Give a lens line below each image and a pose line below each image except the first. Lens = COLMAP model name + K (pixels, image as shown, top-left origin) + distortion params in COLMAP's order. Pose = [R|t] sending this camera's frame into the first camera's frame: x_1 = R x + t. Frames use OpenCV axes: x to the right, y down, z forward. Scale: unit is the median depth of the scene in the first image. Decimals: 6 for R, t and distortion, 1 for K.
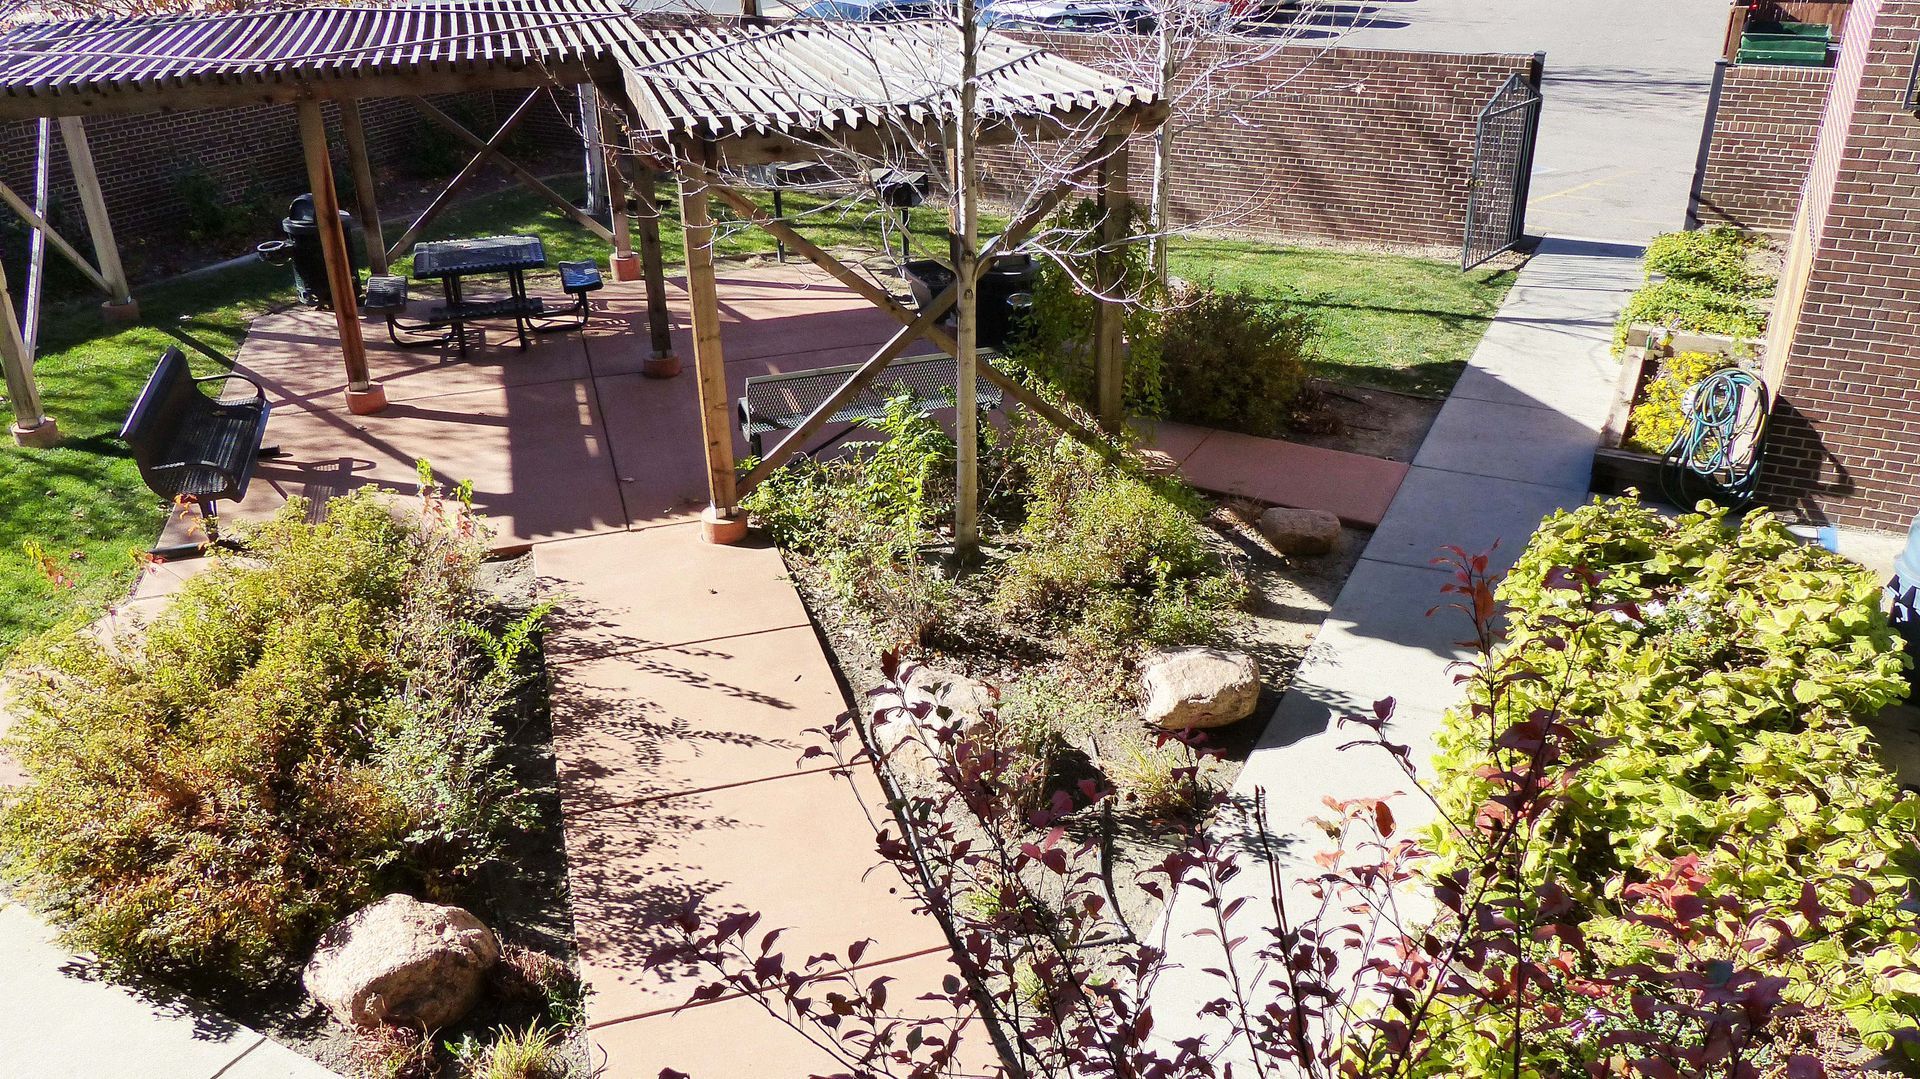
lens RADIAL K [[1451.8, 0, 968.9], [0, 1451.8, 511.5], [0, 0, 1]] dist [-0.059757, 0.081962]
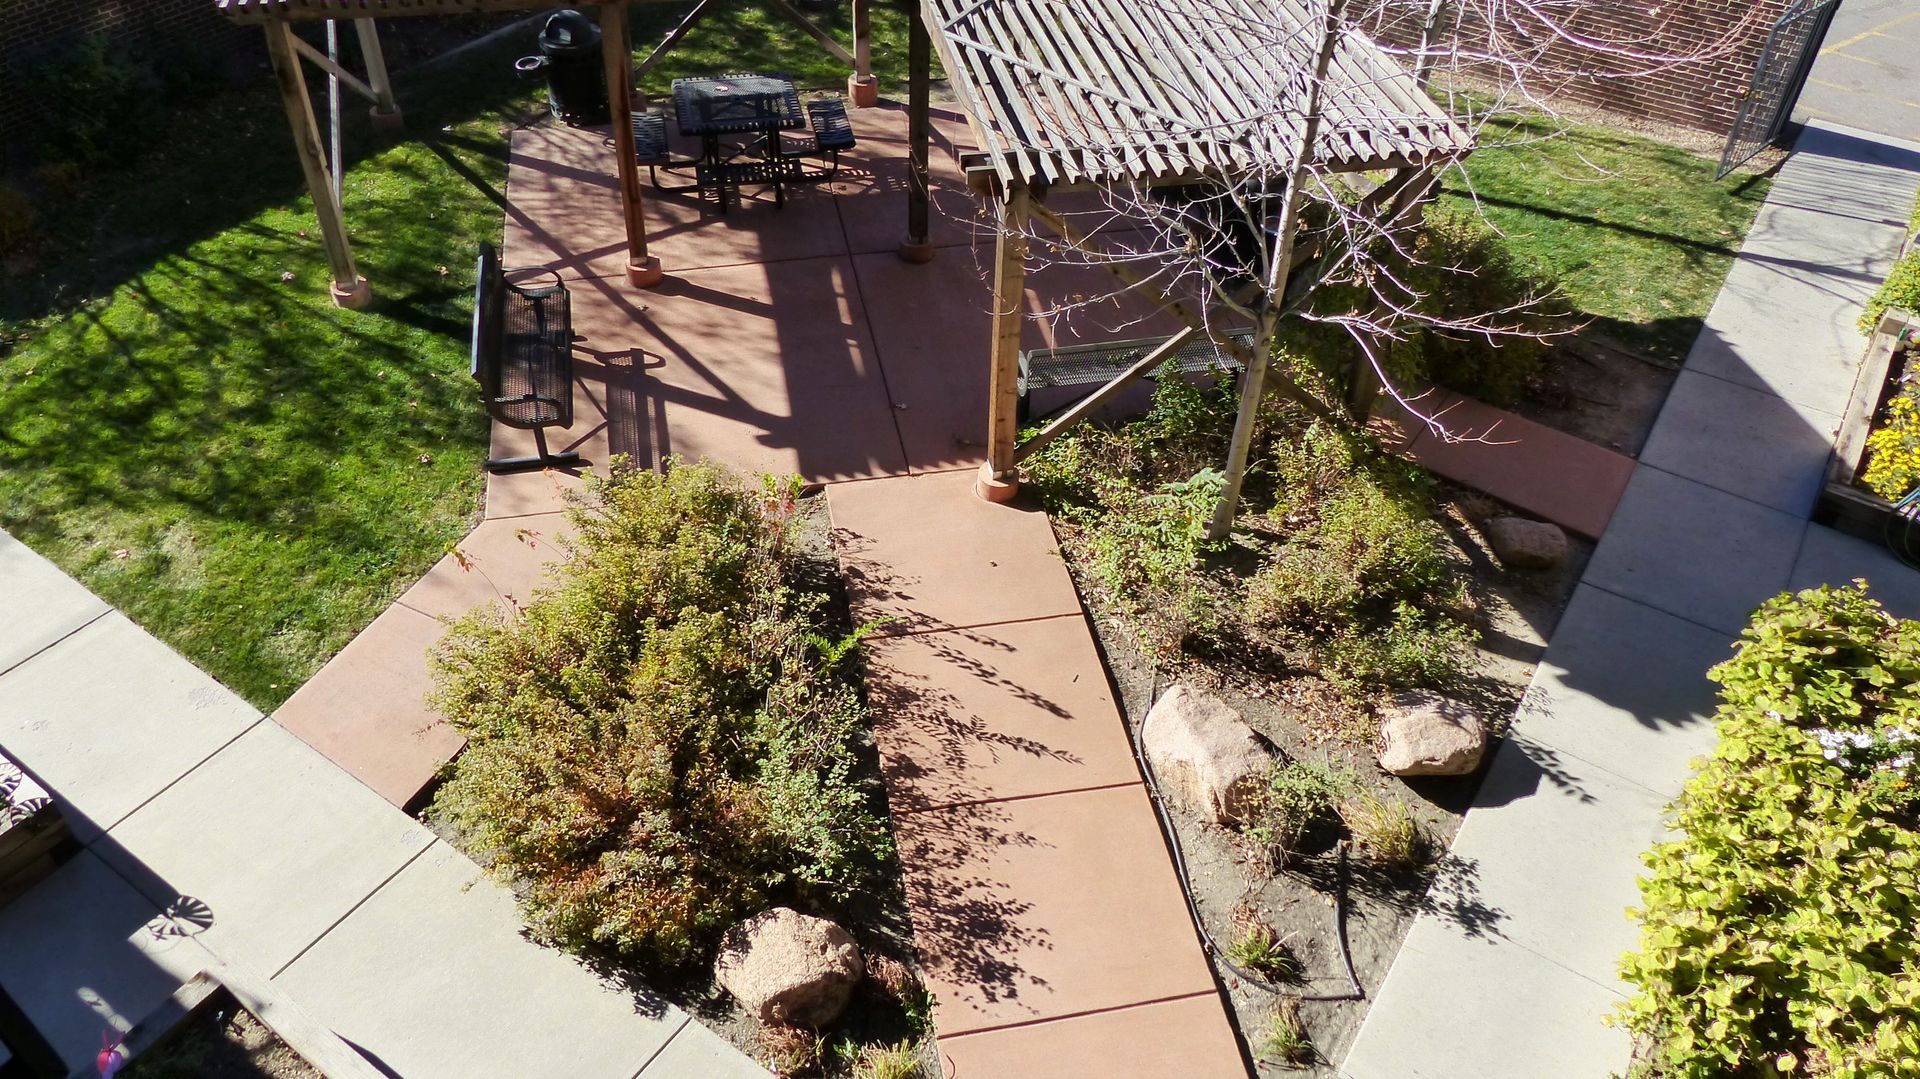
lens RADIAL K [[1433.9, 0, 960.0], [0, 1433.9, 539.5], [0, 0, 1]] dist [-0.012238, 0.007776]
pose [[0.992818, 0.104019, -0.059096, -0.164036], [-0.083257, 0.955476, 0.283079, -0.329317], [0.085911, -0.276126, 0.957274, -0.074081]]
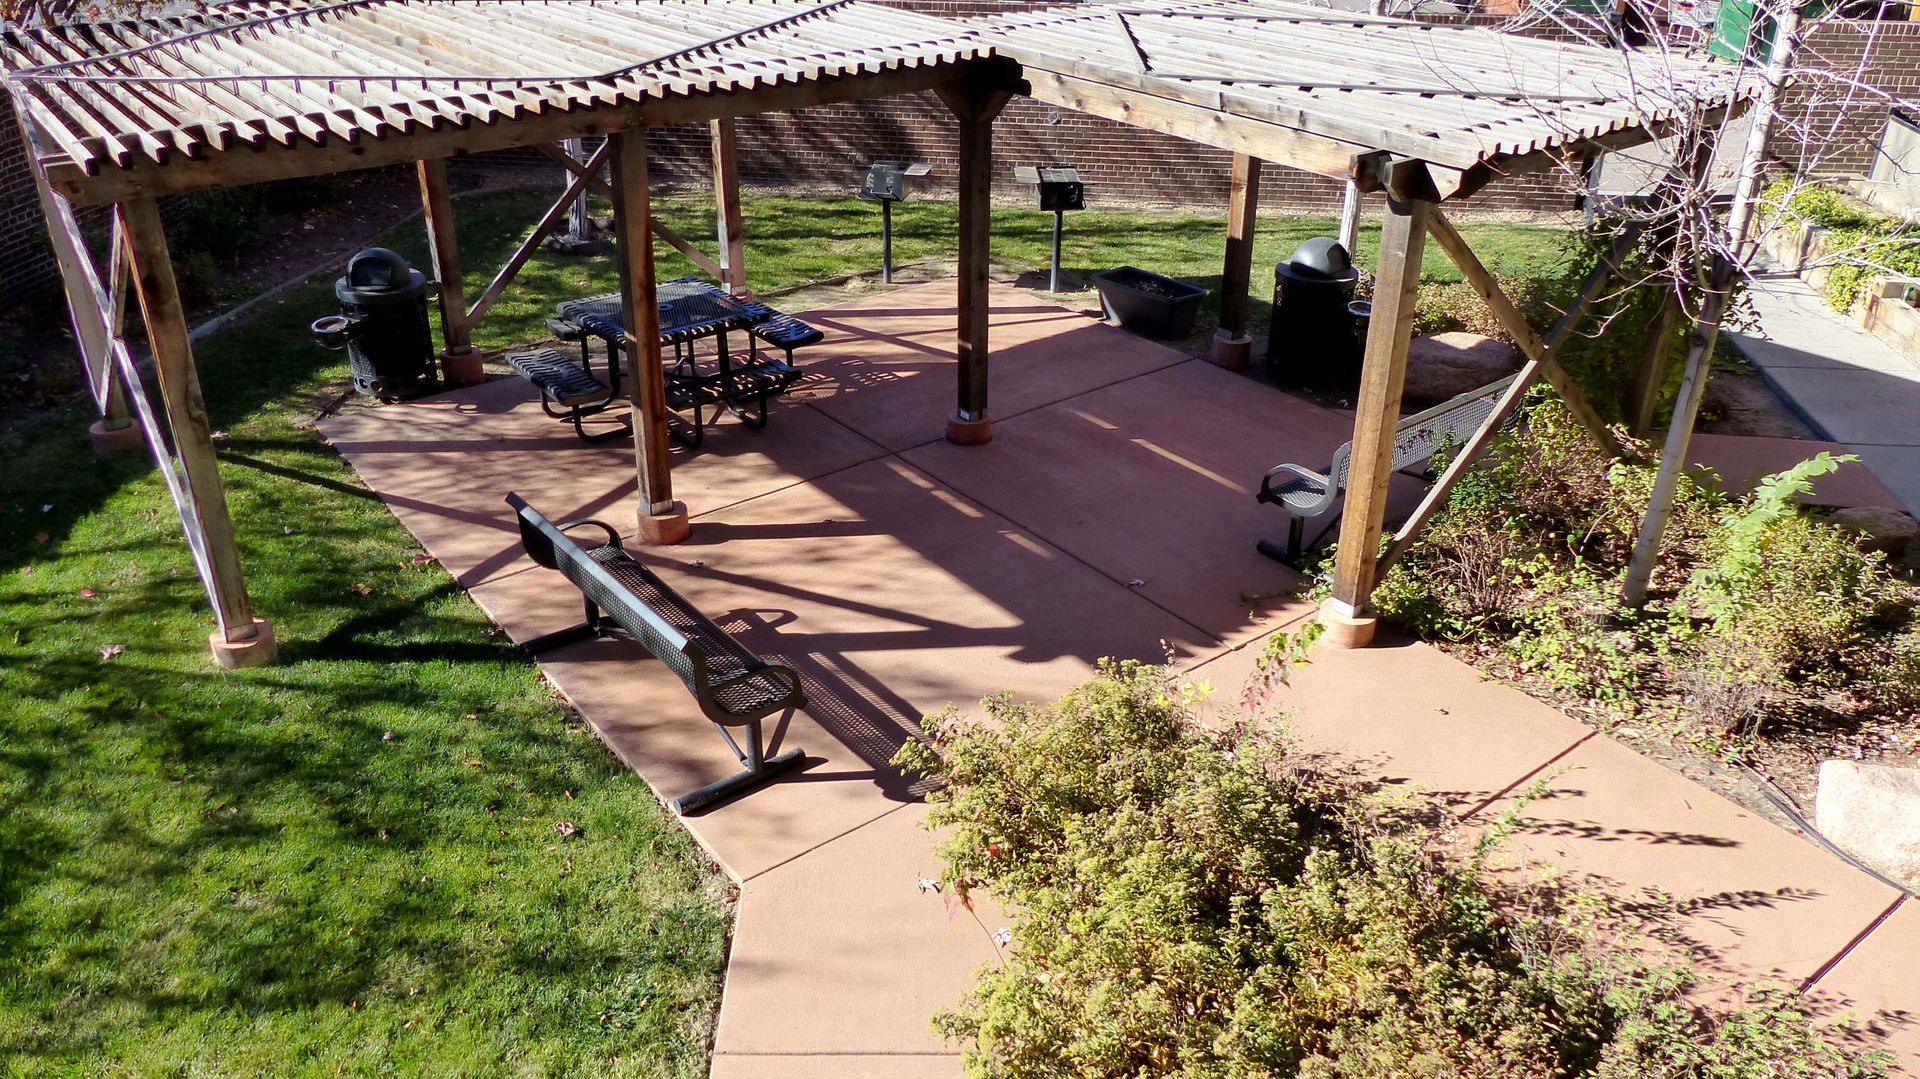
lens RADIAL K [[1433.9, 0, 960.0], [0, 1433.9, 539.5], [0, 0, 1]] dist [-0.012238, 0.007776]
pose [[0.943096, -0.138263, 0.302411, -0.790804], [0.126782, 0.990270, 0.057371, -0.145014], [-0.307401, -0.015766, 0.951449, 0.379308]]
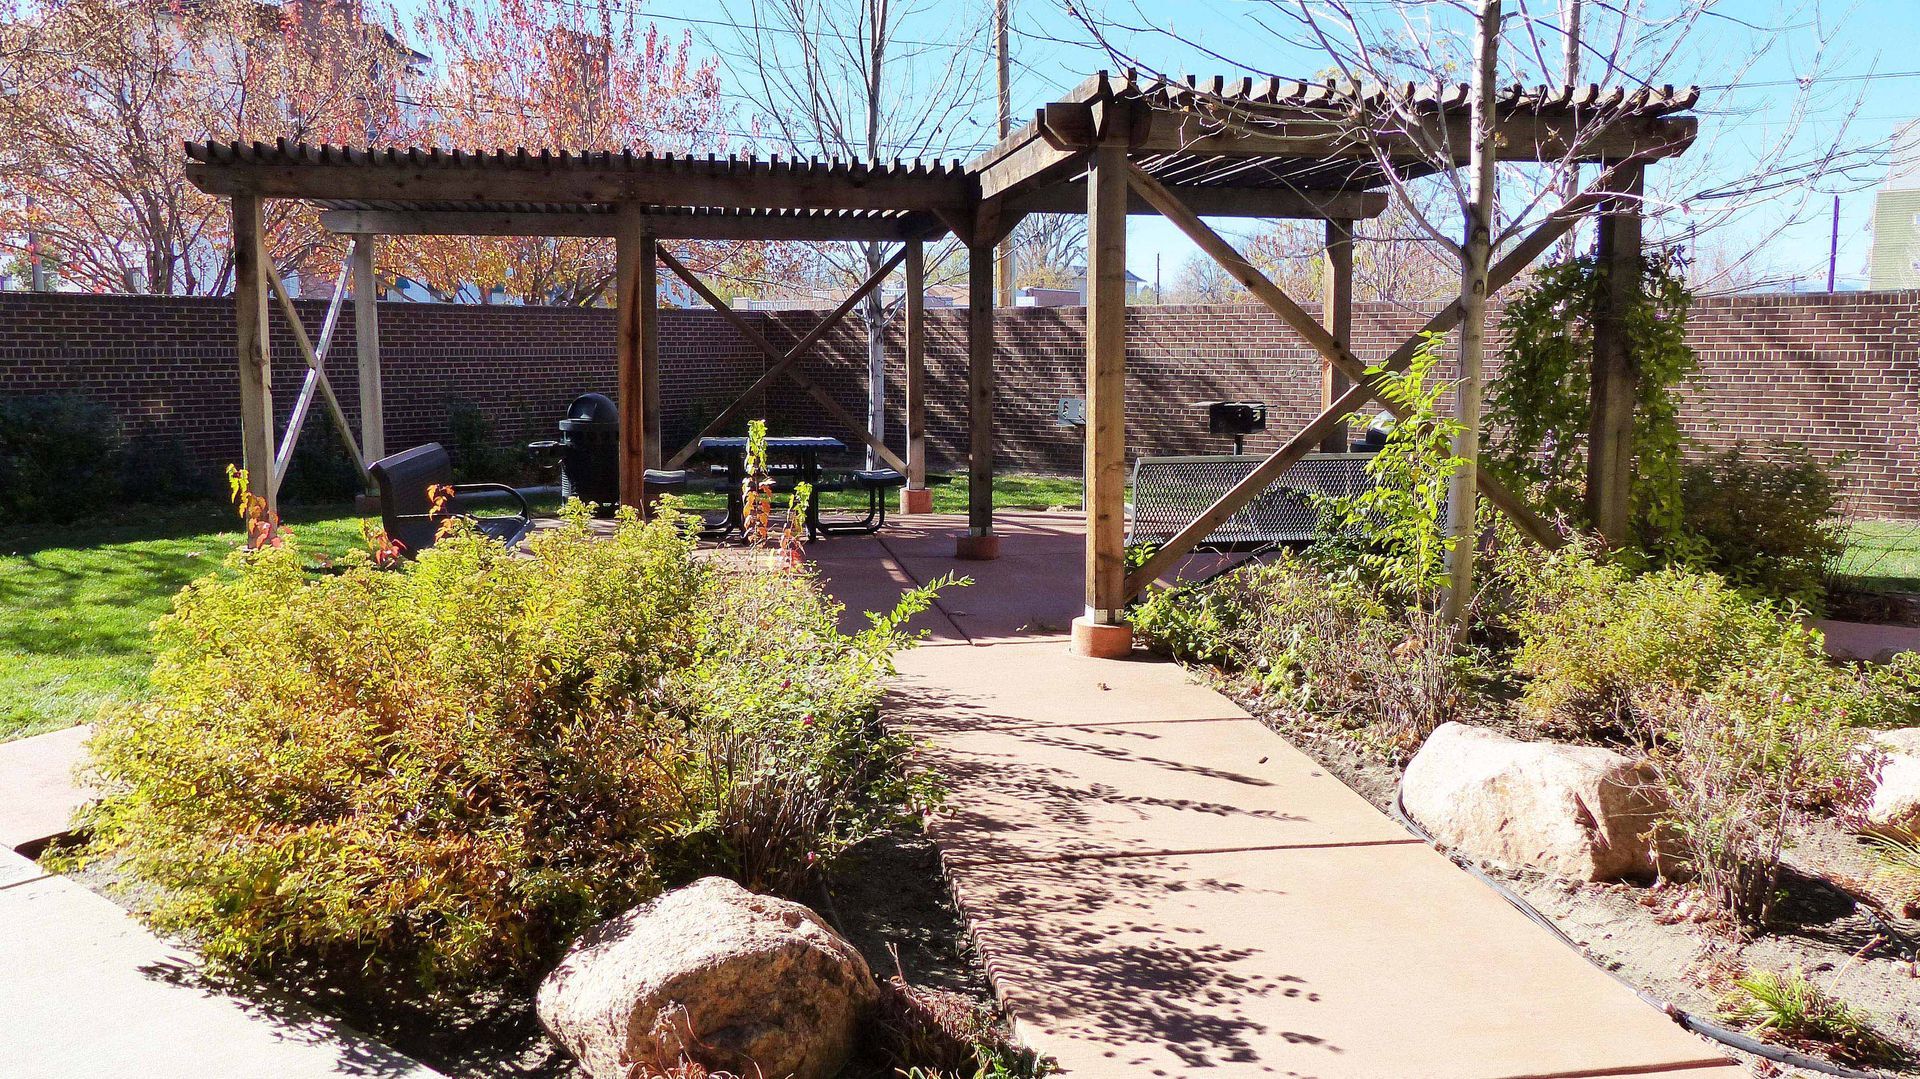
lens RADIAL K [[1433.9, 0, 960.0], [0, 1433.9, 539.5], [0, 0, 1]] dist [-0.012238, 0.007776]
pose [[0.990543, 0.027315, -0.134457, -0.183914], [-0.067500, 0.950201, -0.304239, 0.245857], [0.119450, 0.310437, 0.943059, 0.351354]]
